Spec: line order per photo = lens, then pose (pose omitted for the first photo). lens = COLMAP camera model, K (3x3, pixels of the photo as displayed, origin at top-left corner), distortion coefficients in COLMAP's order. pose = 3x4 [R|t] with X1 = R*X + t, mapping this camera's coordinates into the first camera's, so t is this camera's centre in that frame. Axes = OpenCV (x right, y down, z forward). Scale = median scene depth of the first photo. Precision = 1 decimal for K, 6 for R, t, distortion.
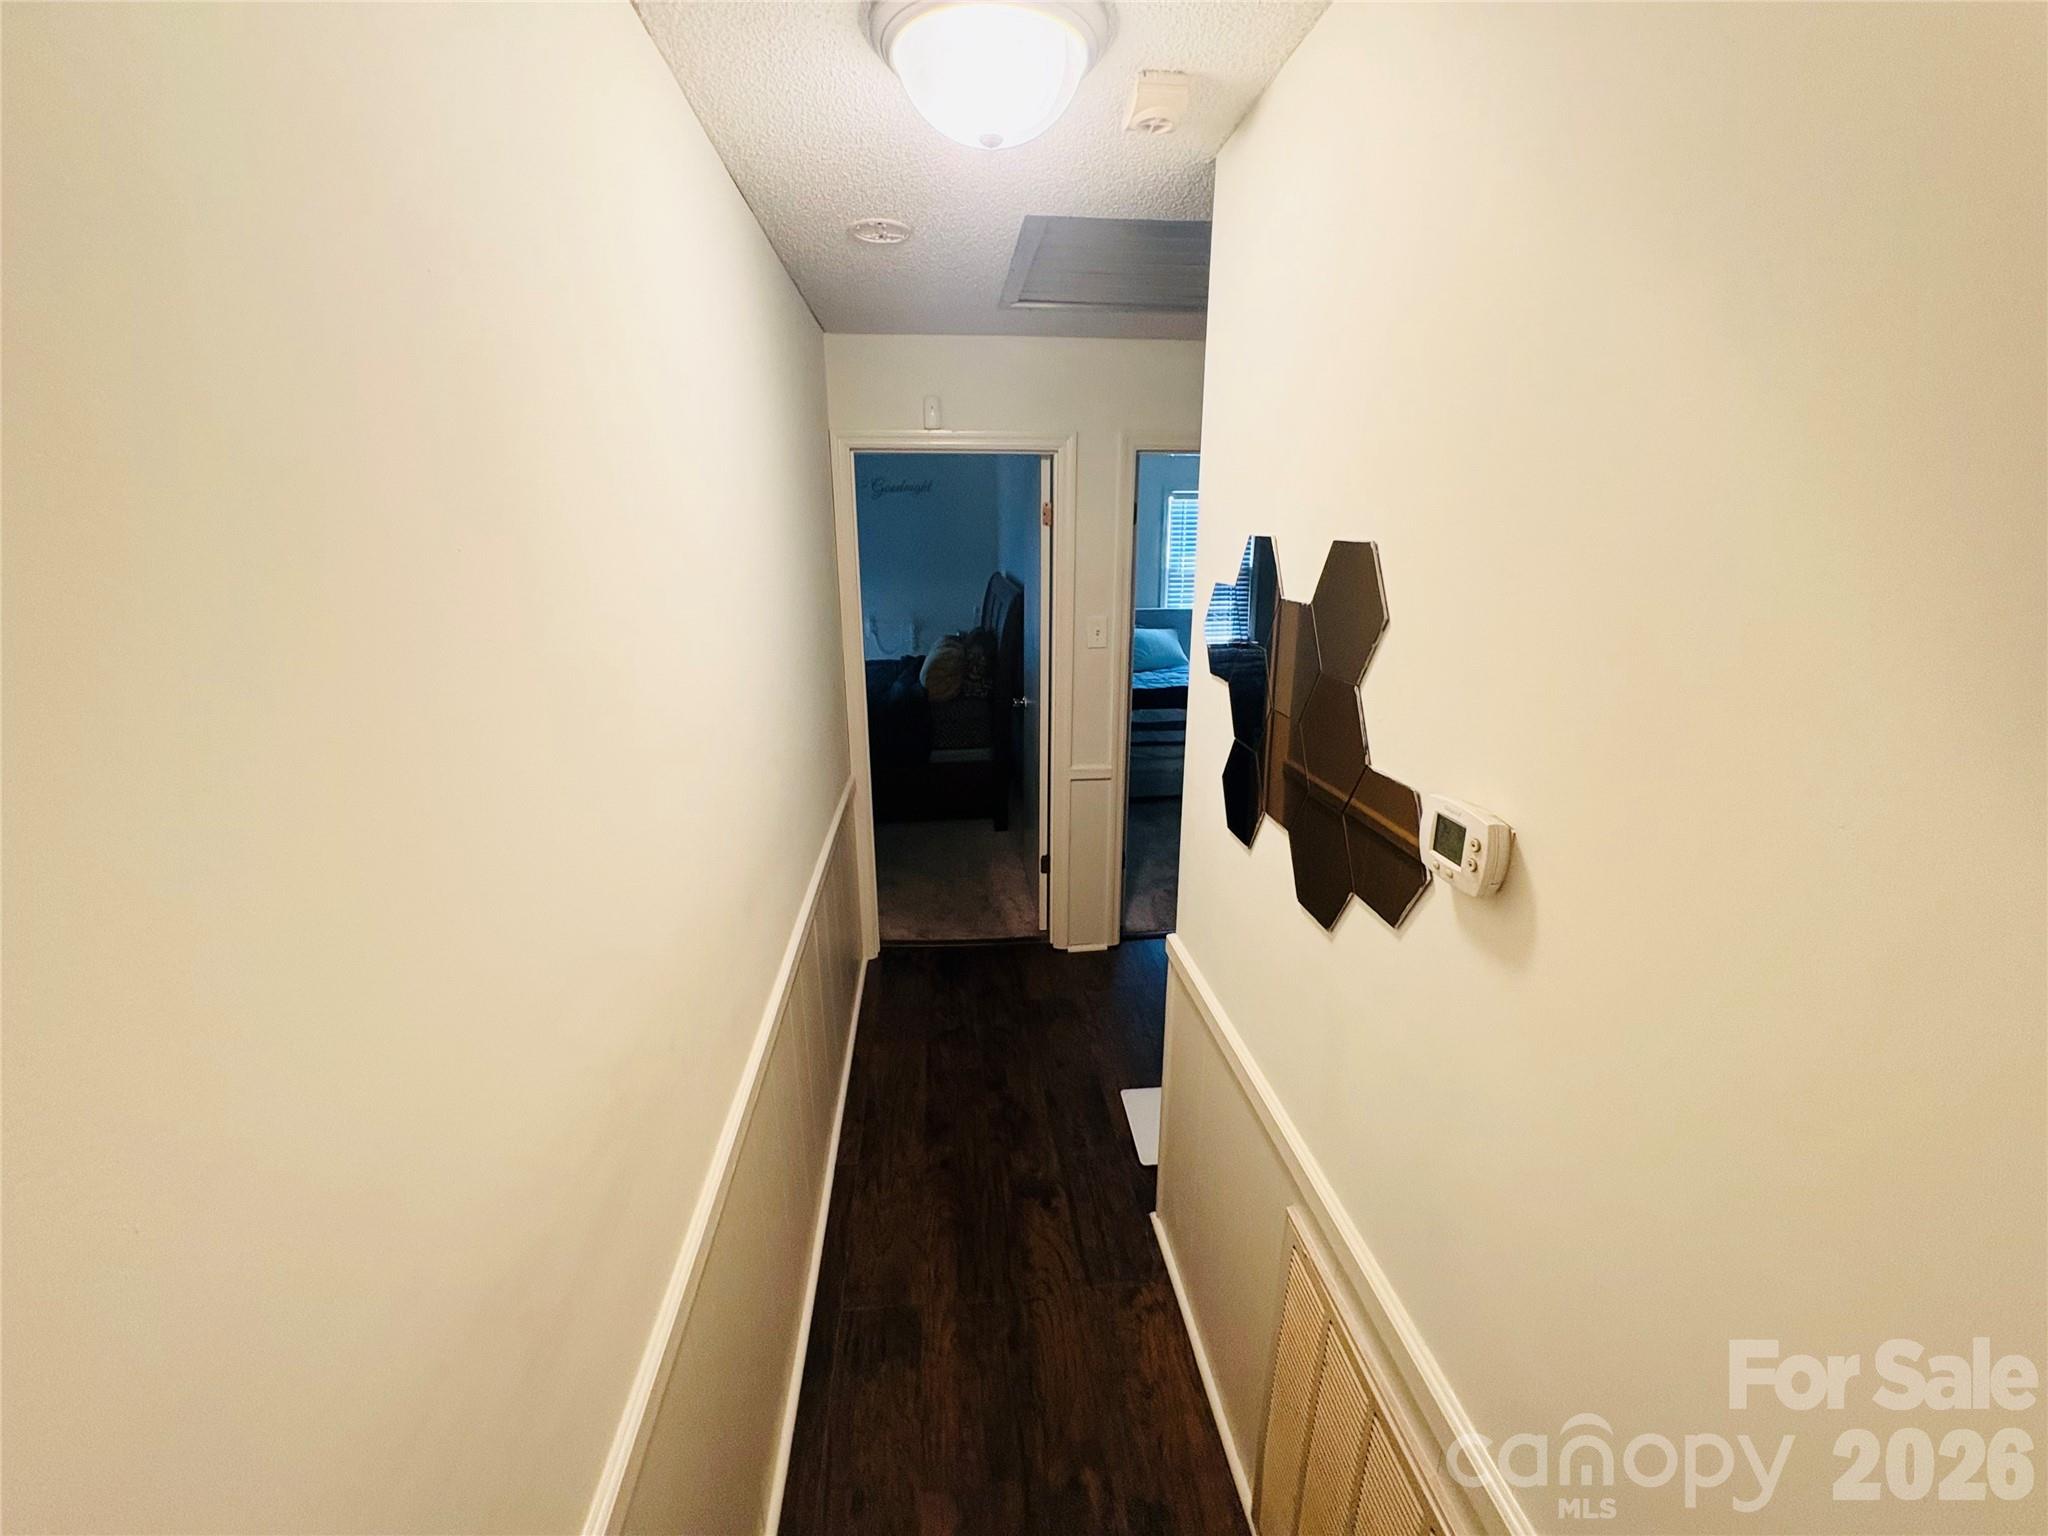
lens RADIAL K [[819.0, 0, 1018.0], [0, 819.0, 779.6], [0, 0, 1]] dist [0.000438, 0.000150]
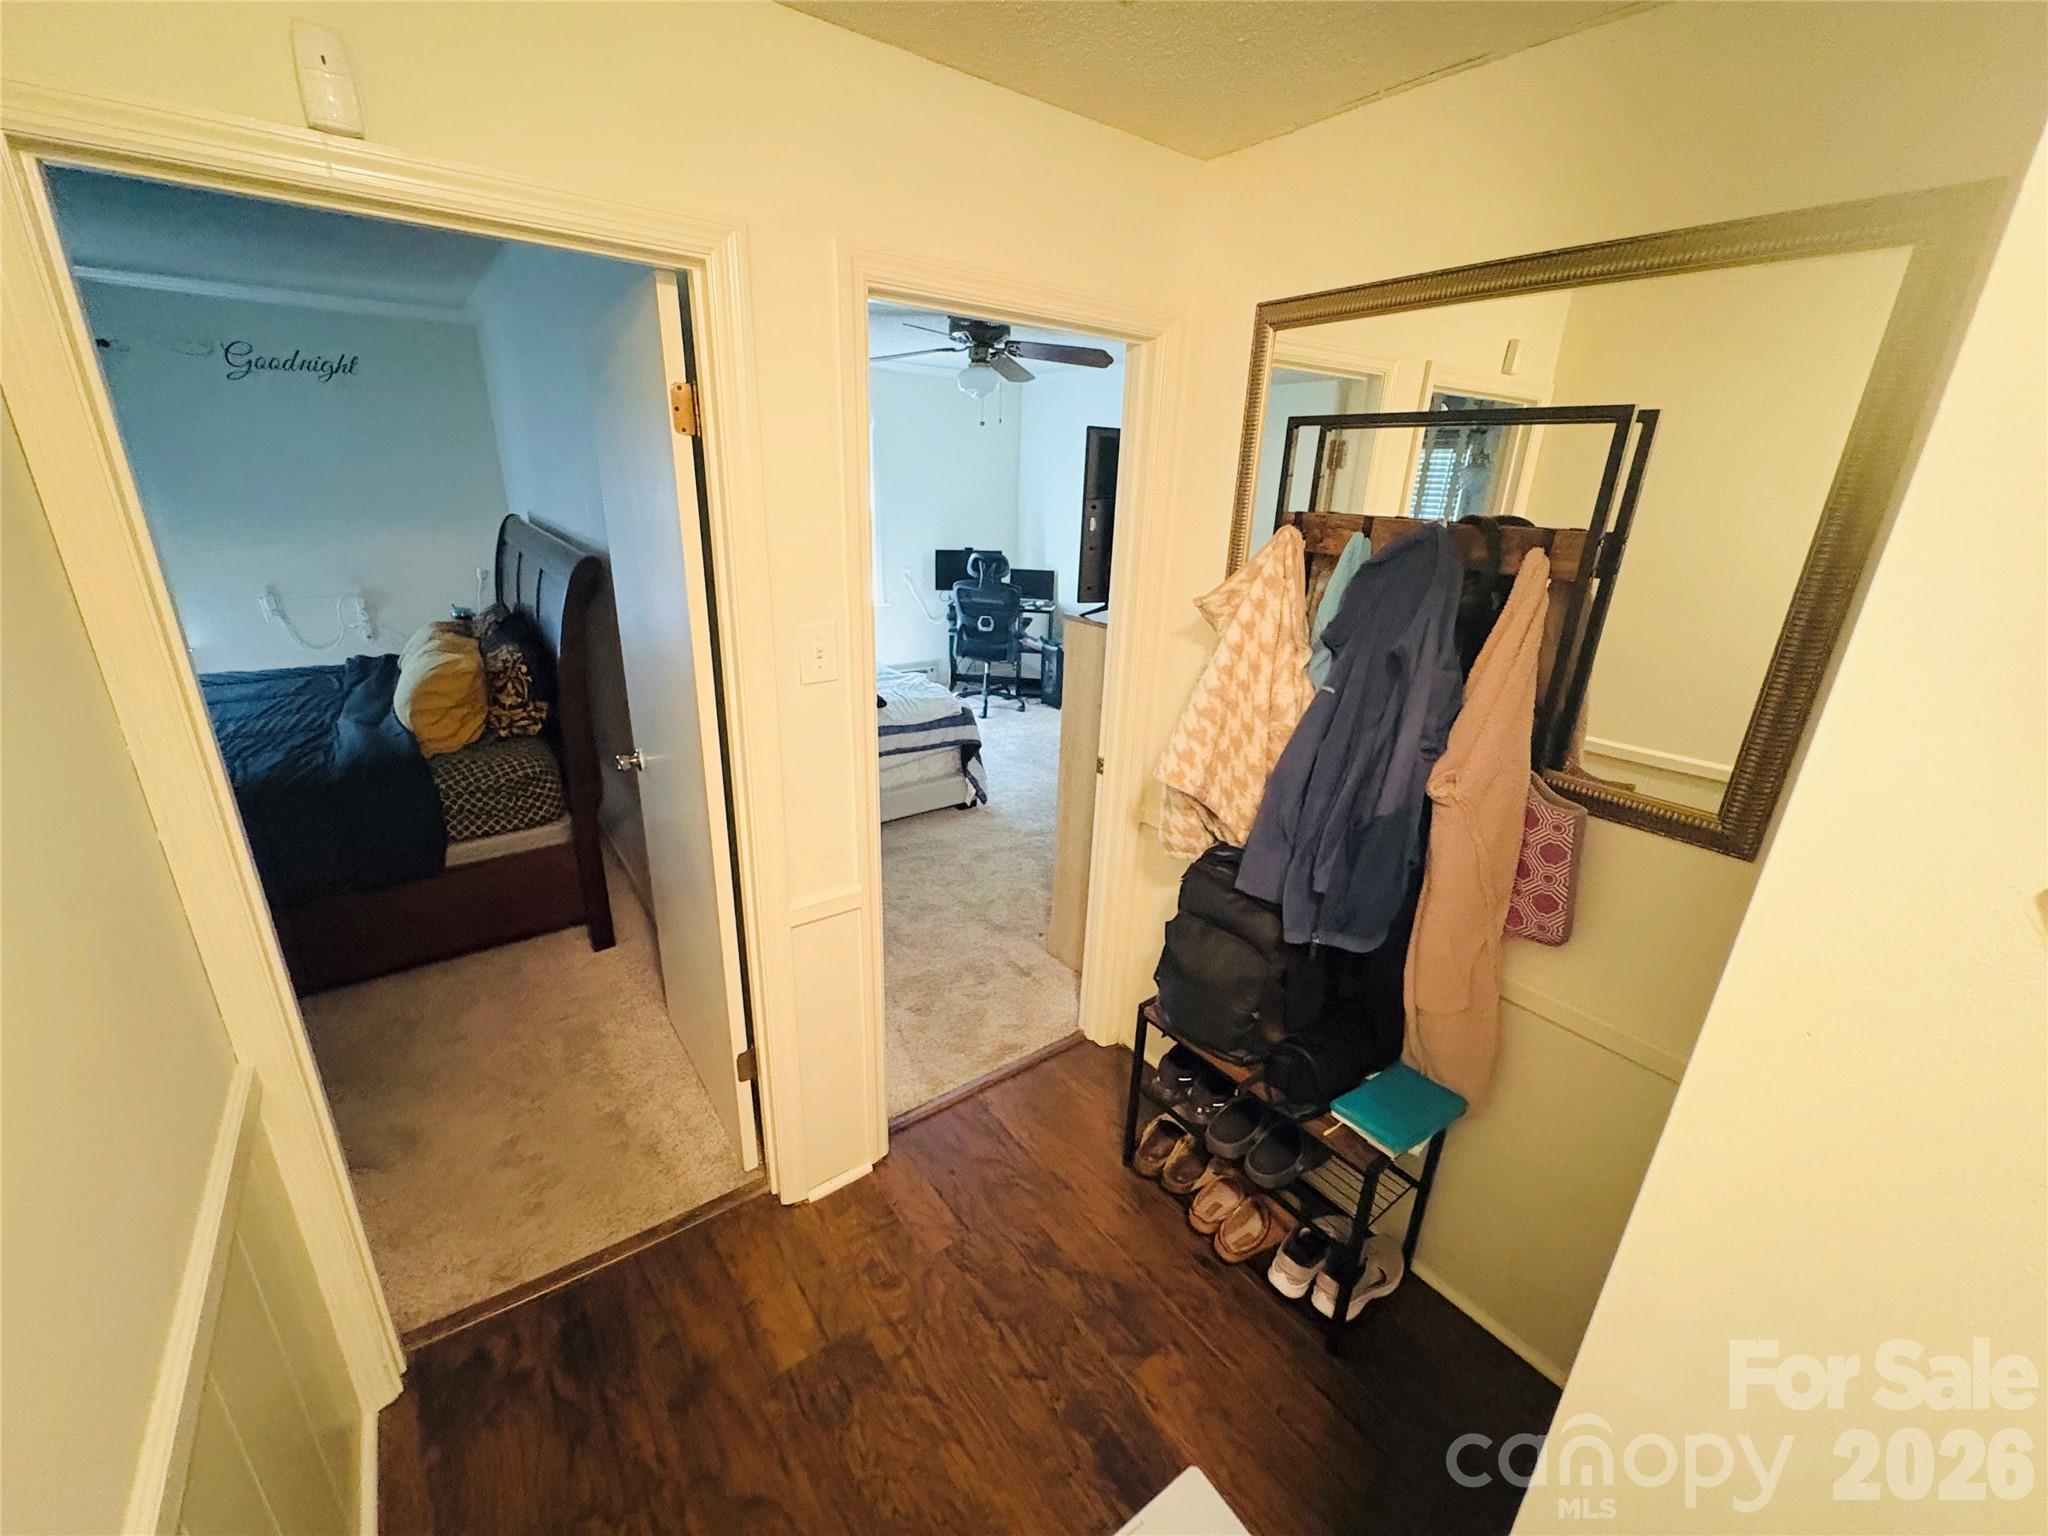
lens RADIAL K [[819.0, 0, 1020.7], [0, 819.0, 767.8], [0, 0, 1]] dist [0.000438, 0.000150]
pose [[0.856989, -0.140943, 0.495686, -0.051866], [0.110995, 0.989780, 0.089534, -0.122111], [-0.503239, -0.021711, 0.863874, 0.425411]]
